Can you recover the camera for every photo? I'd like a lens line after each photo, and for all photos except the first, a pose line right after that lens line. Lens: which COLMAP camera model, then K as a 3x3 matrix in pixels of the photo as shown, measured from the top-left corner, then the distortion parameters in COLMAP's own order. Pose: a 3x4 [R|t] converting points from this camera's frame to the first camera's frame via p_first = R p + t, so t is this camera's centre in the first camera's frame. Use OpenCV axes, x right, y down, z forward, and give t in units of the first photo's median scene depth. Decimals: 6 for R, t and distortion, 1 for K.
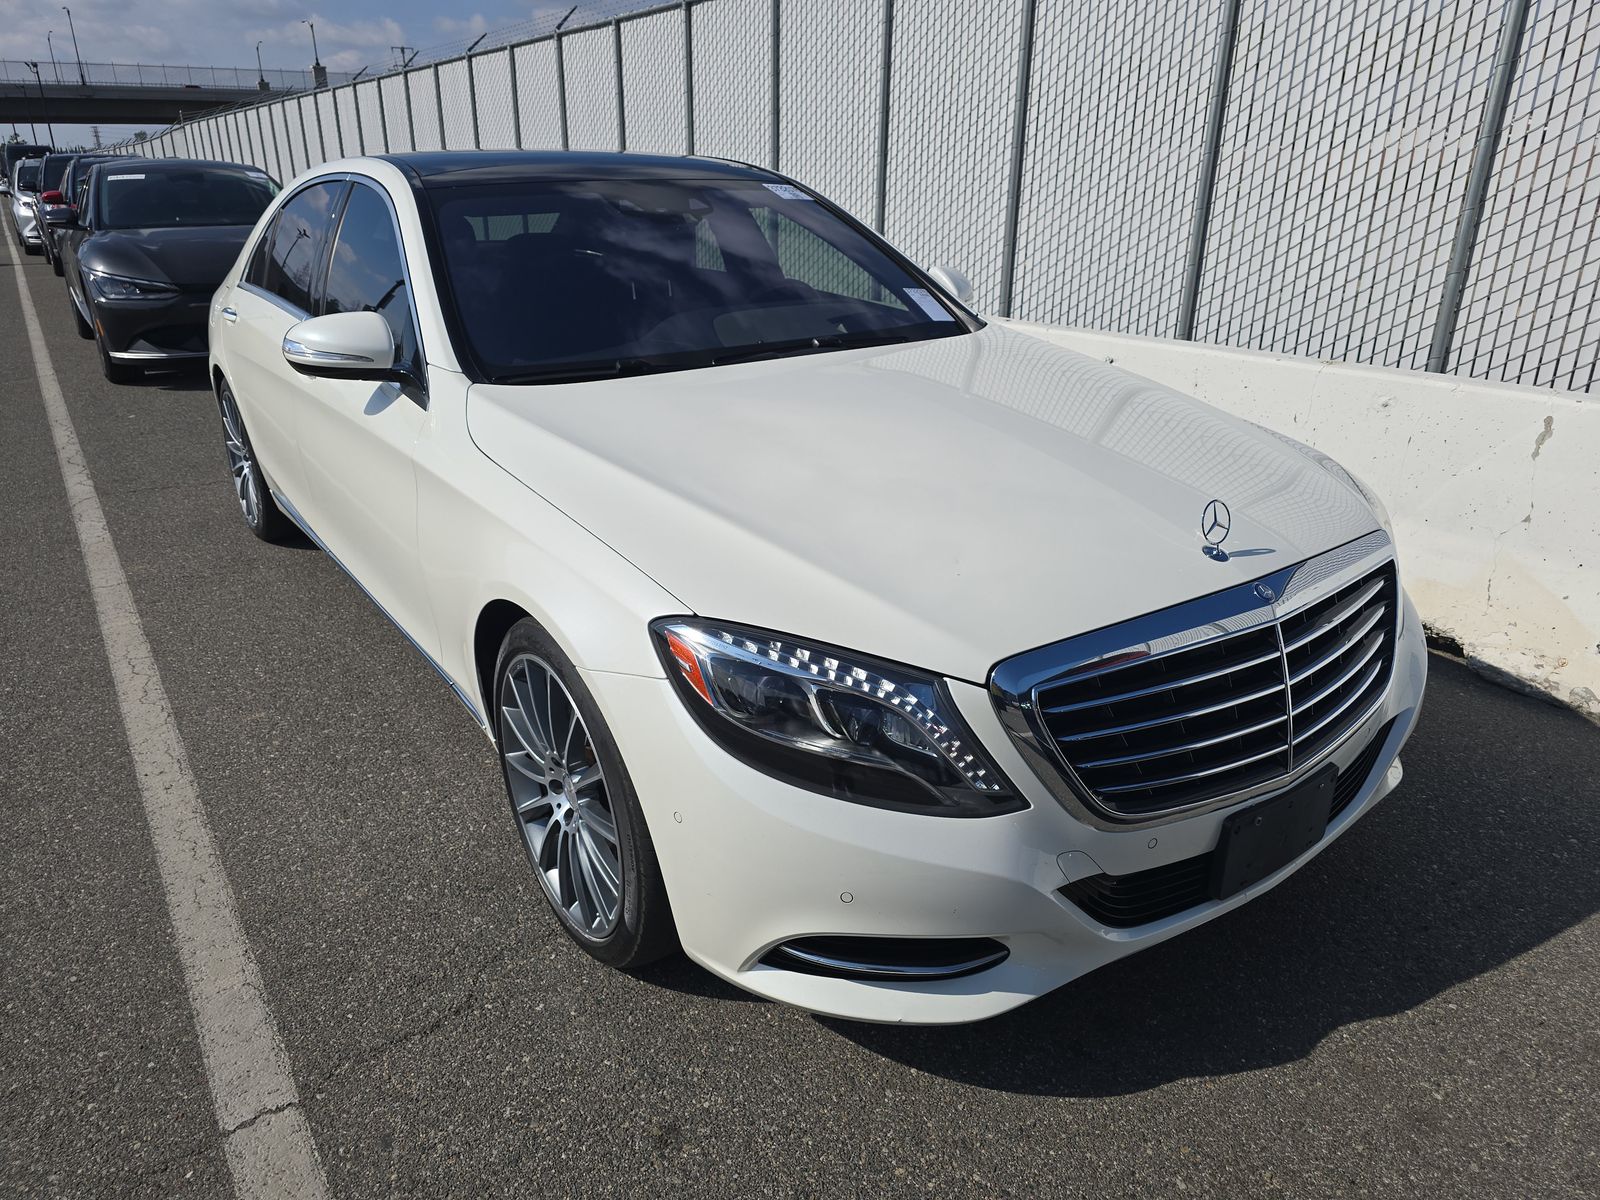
lens RADIAL K [[1083.7, 0, 812.7], [0, 1083.7, 600.1], [0, 0, 1]] dist [0.021374, -0.023400]
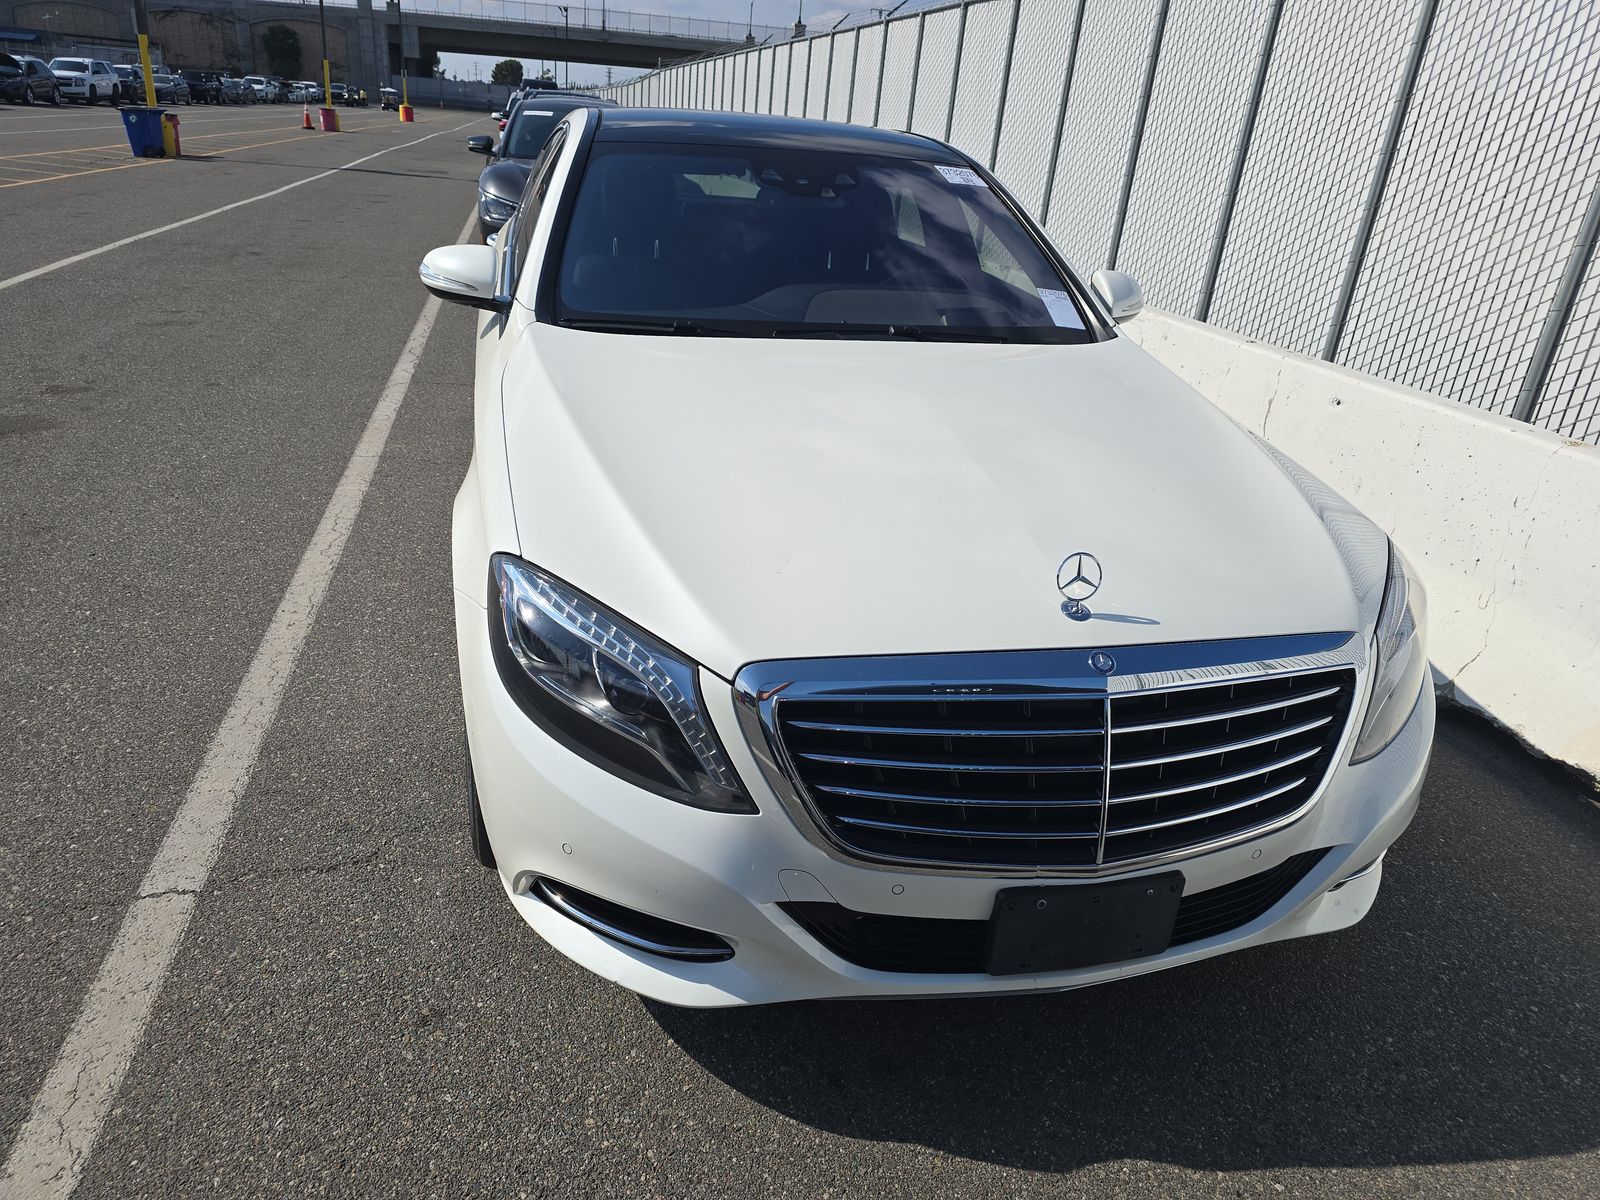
lens RADIAL K [[1083.7, 0, 813.7], [0, 1083.7, 596.7], [0, 0, 1]] dist [0.021374, -0.023400]
pose [[0.927625, 0.211435, -0.307907, 0.283281], [-0.205431, 0.977279, 0.052184, -0.035804], [0.311944, 0.014846, 0.949984, 0.042077]]
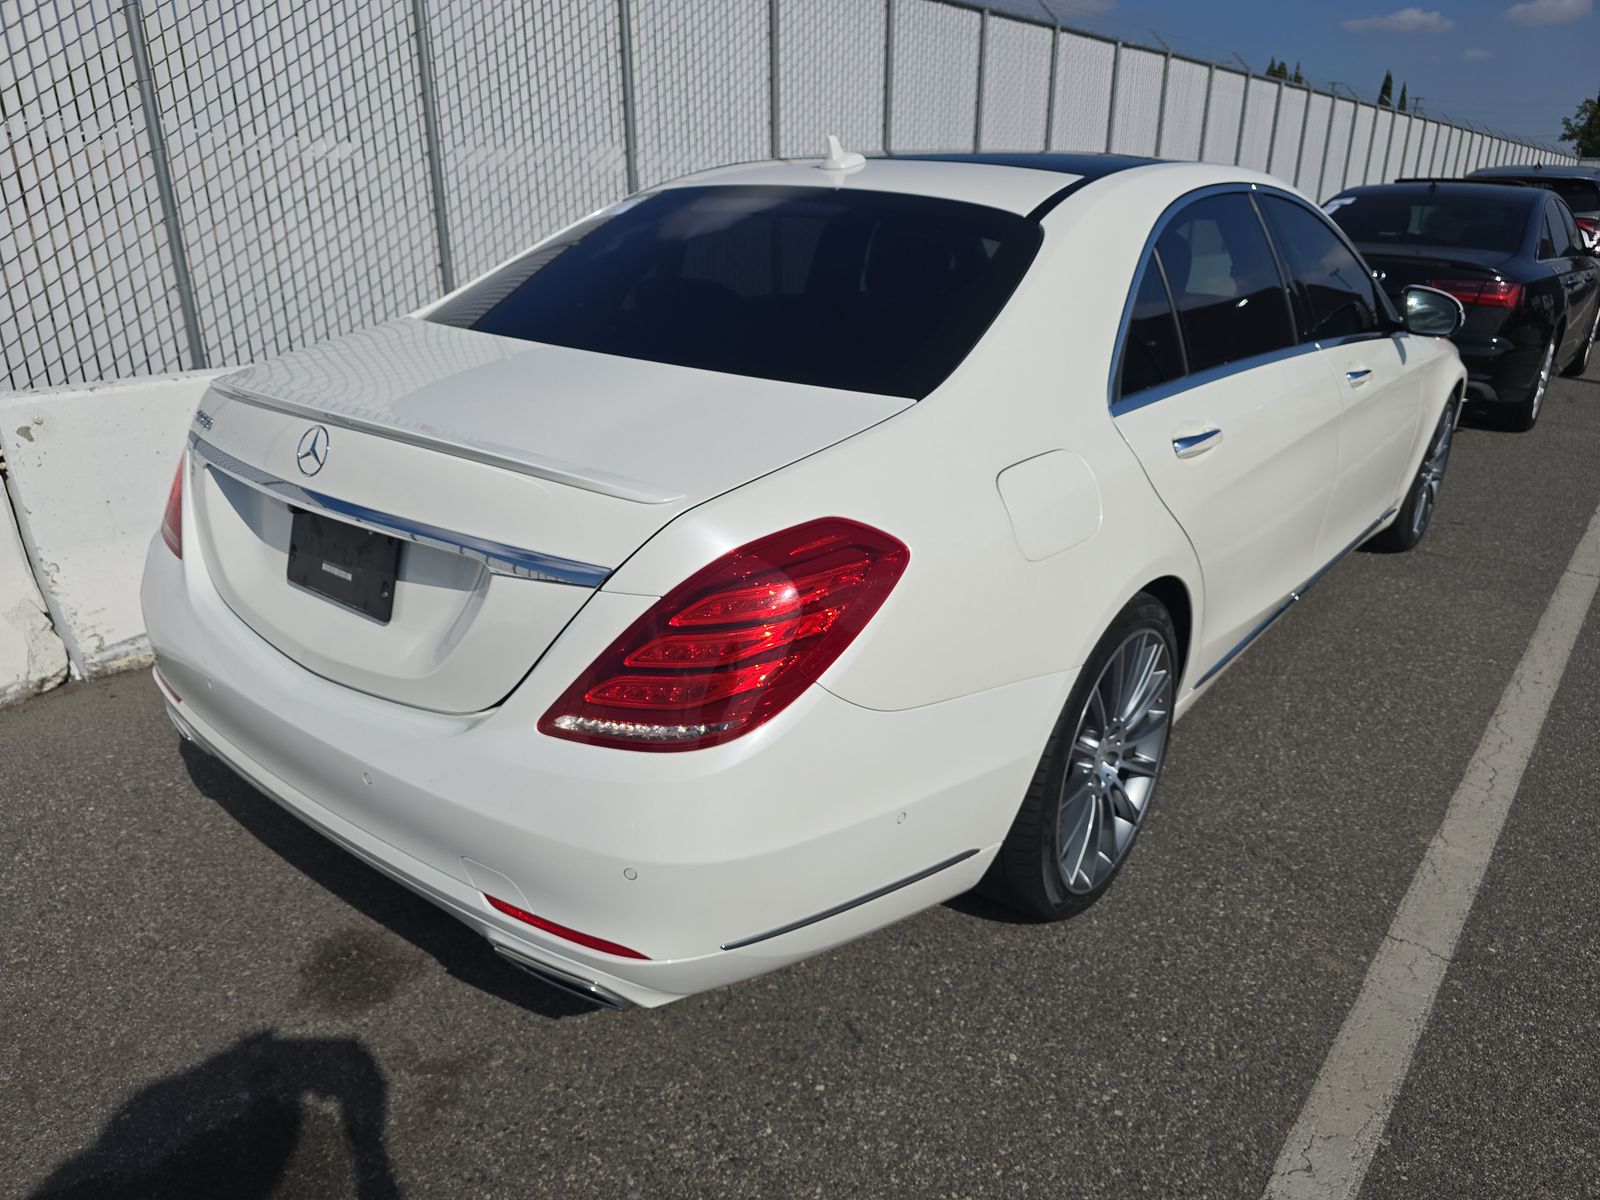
lens RADIAL K [[1083.7, 0, 794.1], [0, 1083.7, 610.9], [0, 0, 1]] dist [0.021374, -0.023400]
pose [[-0.268417, -0.352566, 0.896465, -1.373340], [0.342215, 0.835013, 0.430863, -0.678055], [-0.900467, 0.422434, -0.103478, 1.759982]]
